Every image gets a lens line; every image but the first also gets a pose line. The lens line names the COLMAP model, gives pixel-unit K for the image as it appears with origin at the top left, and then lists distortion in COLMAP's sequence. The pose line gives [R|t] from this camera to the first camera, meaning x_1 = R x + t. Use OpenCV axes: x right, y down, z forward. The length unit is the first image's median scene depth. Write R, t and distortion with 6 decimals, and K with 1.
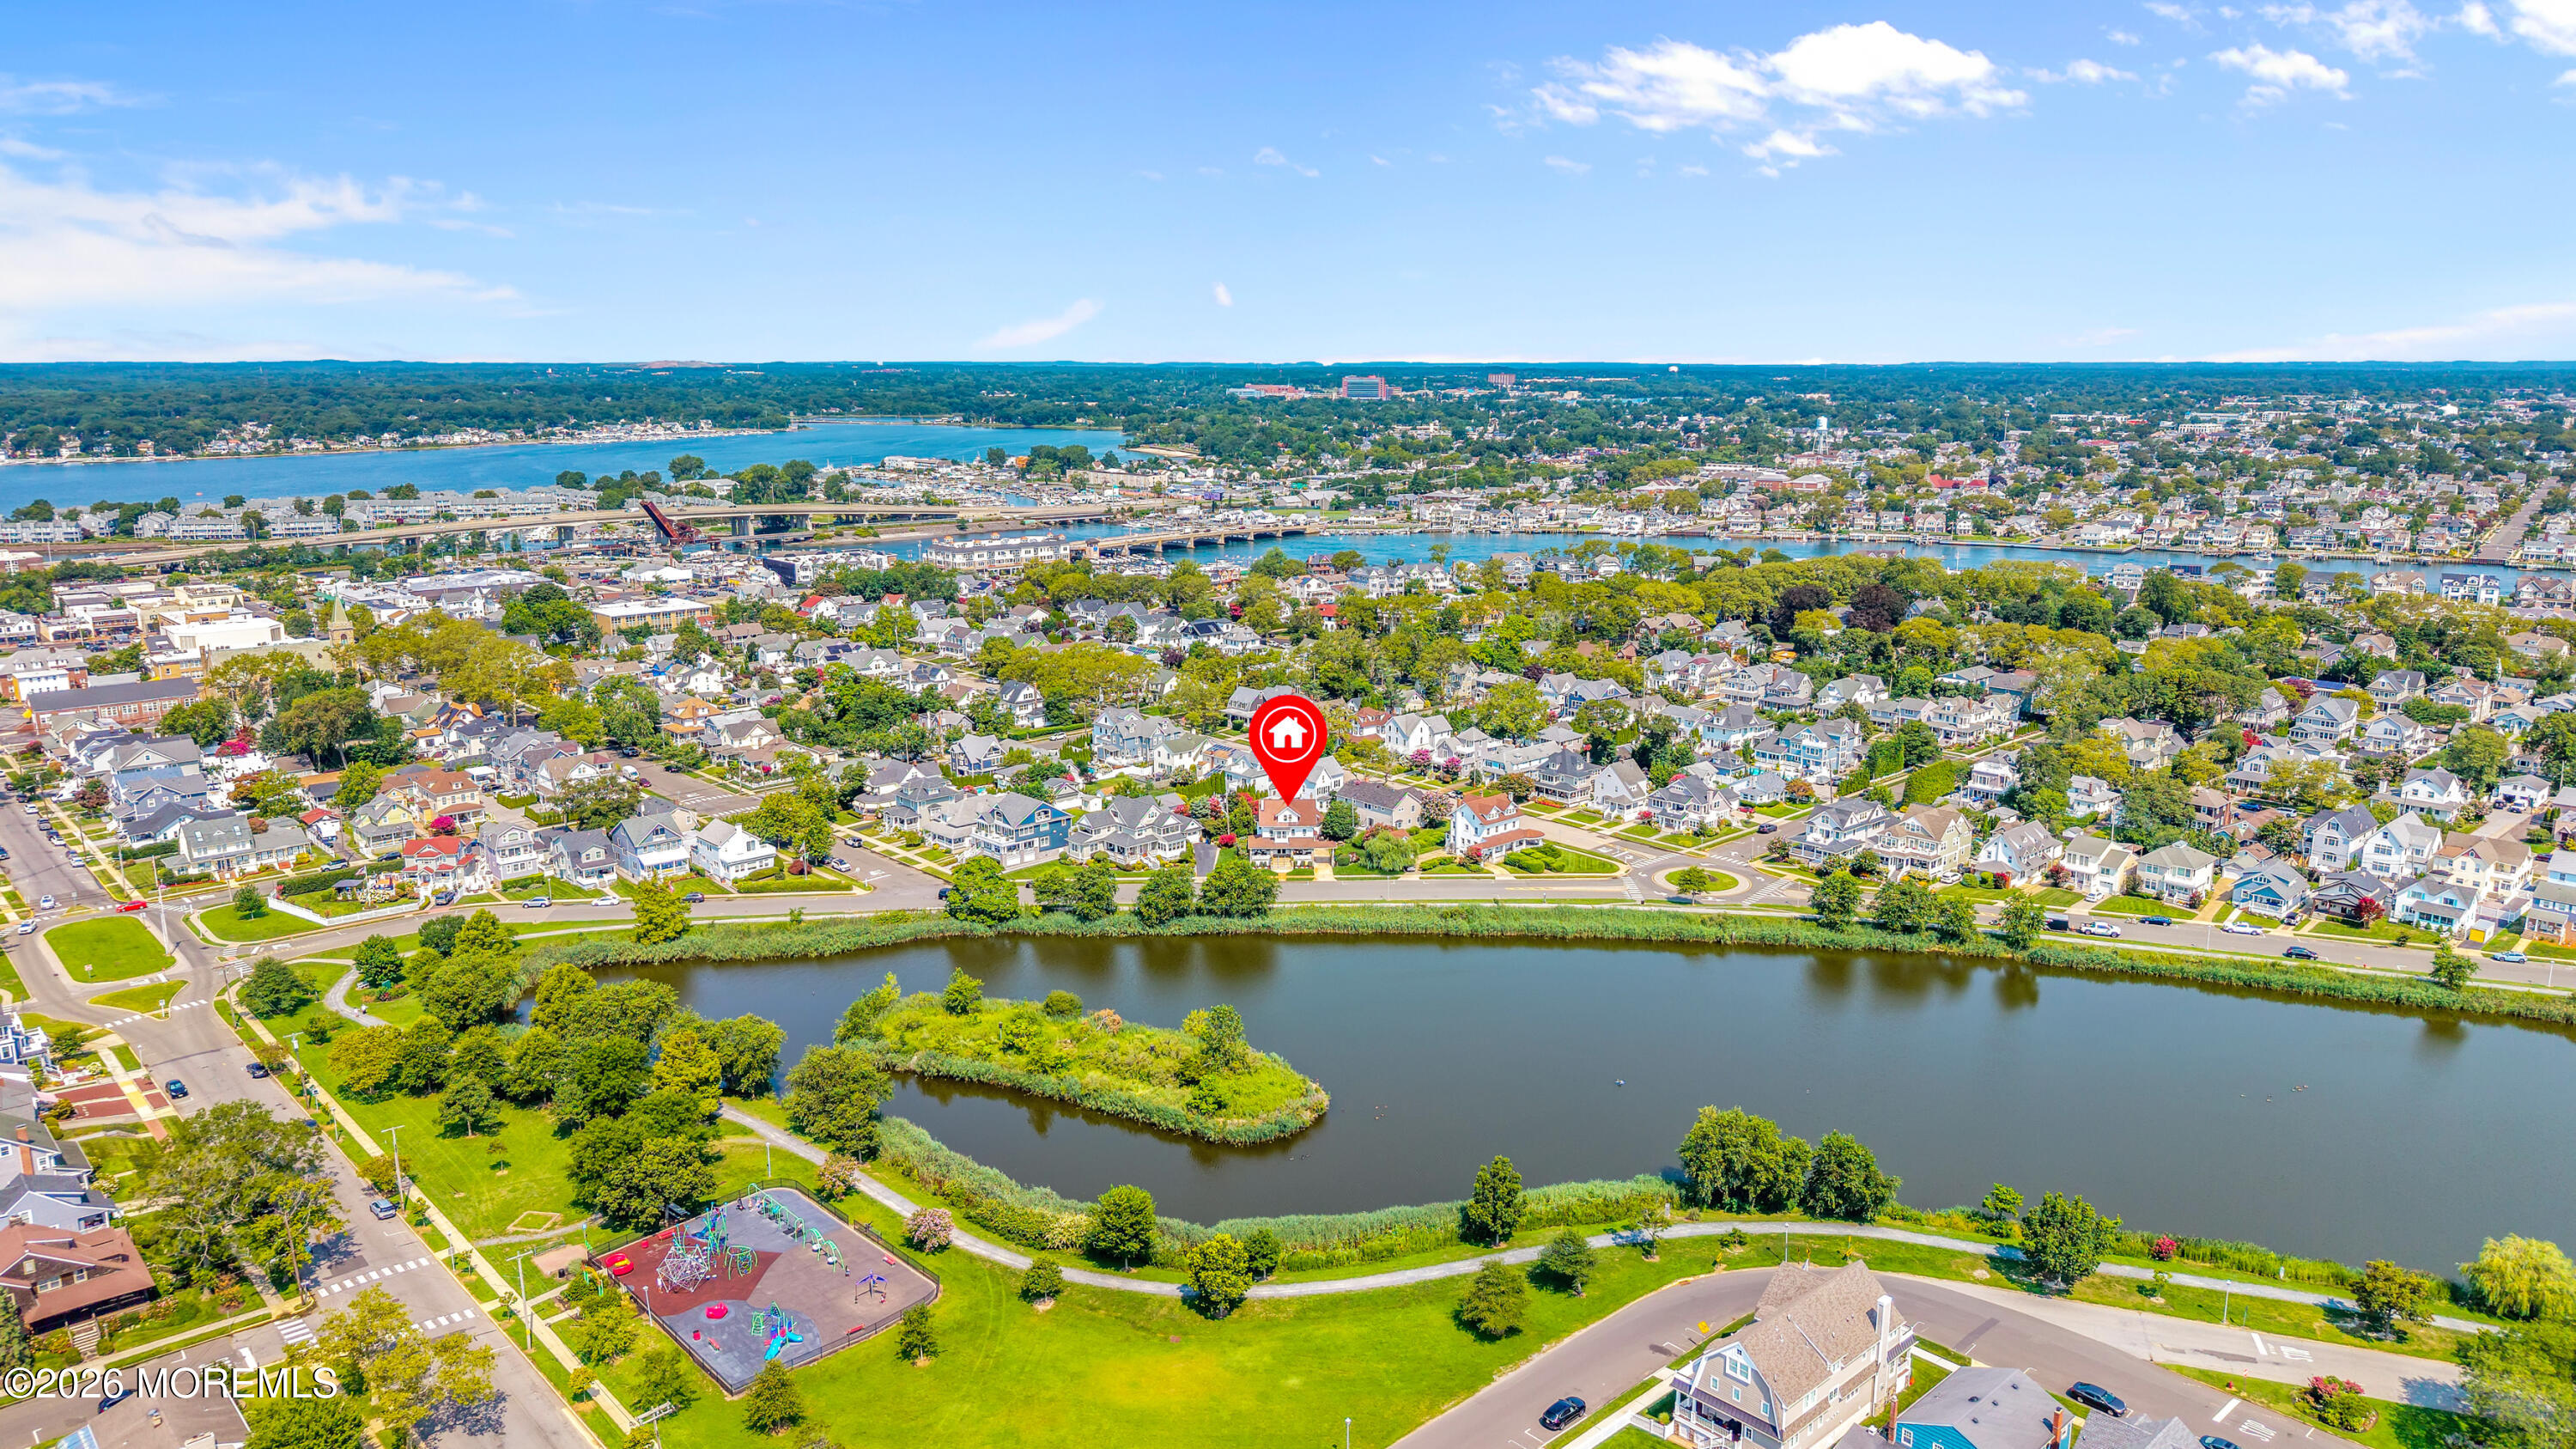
lens RADIAL K [[1729.5, 0, 1317.2], [0, 1729.5, 723.3], [0, 0, 1]] dist [0.007106, 0.001469]
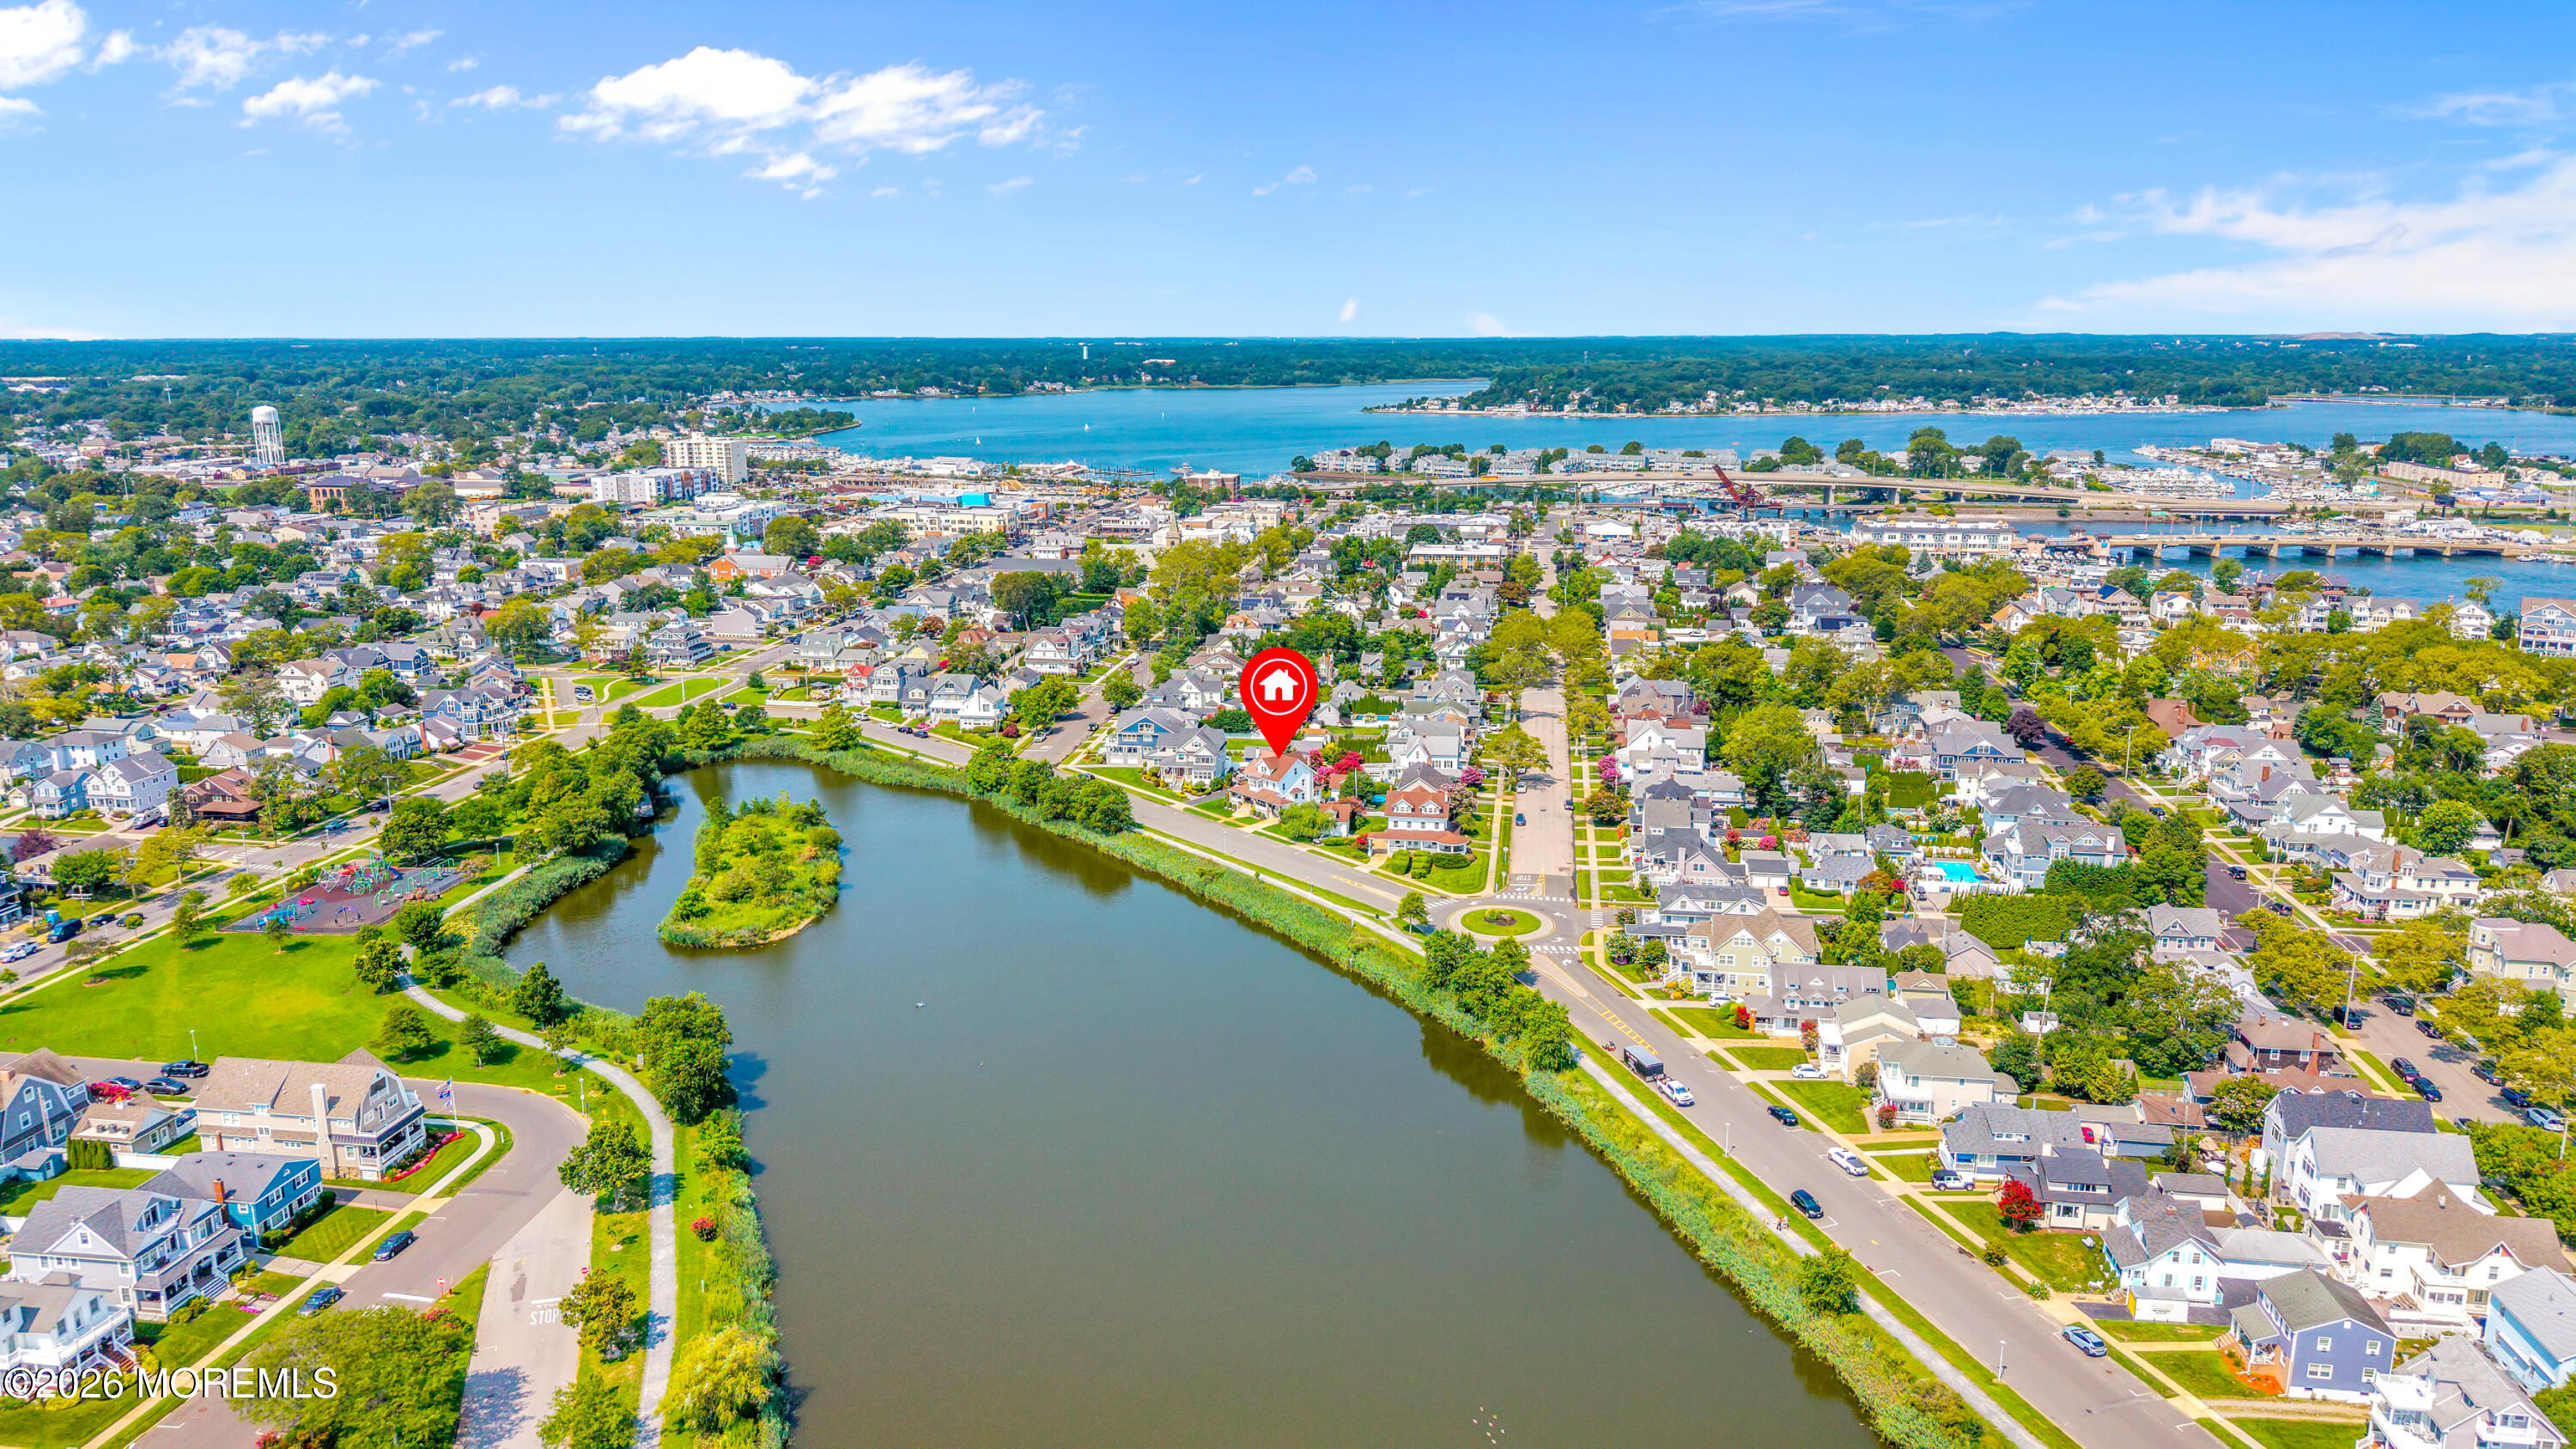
lens RADIAL K [[1729.5, 0, 1317.2], [0, 1729.5, 723.3], [0, 0, 1]] dist [0.007106, 0.001469]
pose [[0.627459, 0.169764, -0.759918, 0.811866], [-0.157870, 0.983410, 0.089339, -0.073389], [0.762478, 0.063912, 0.643850, 0.347434]]
